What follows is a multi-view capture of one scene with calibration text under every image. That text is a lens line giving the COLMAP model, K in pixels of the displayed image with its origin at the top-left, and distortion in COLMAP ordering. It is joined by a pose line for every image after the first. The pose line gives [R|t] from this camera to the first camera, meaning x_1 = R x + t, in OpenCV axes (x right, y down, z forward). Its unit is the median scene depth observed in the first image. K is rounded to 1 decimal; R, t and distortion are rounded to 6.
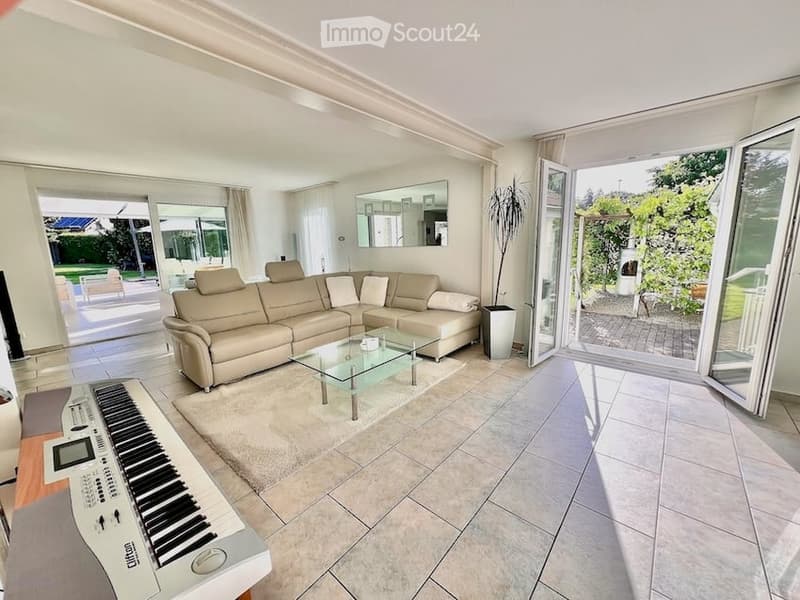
lens RADIAL K [[319.3, 0, 400.4], [0, 319.3, 298.1], [0, 0, 1]] dist [-0.001432, -0.000013]
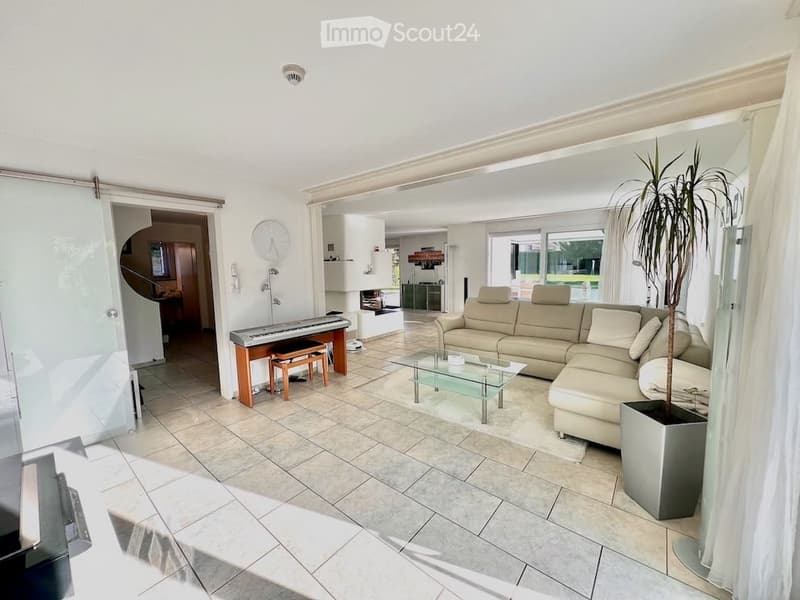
lens RADIAL K [[319.3, 0, 400.6], [0, 319.3, 300.2], [0, 0, 1]] dist [-0.001432, -0.000013]
pose [[0.028165, 0.132345, -0.990804, 1.221683], [-0.156033, 0.979629, 0.126417, -0.221986], [0.987350, 0.151037, 0.048241, 0.853696]]
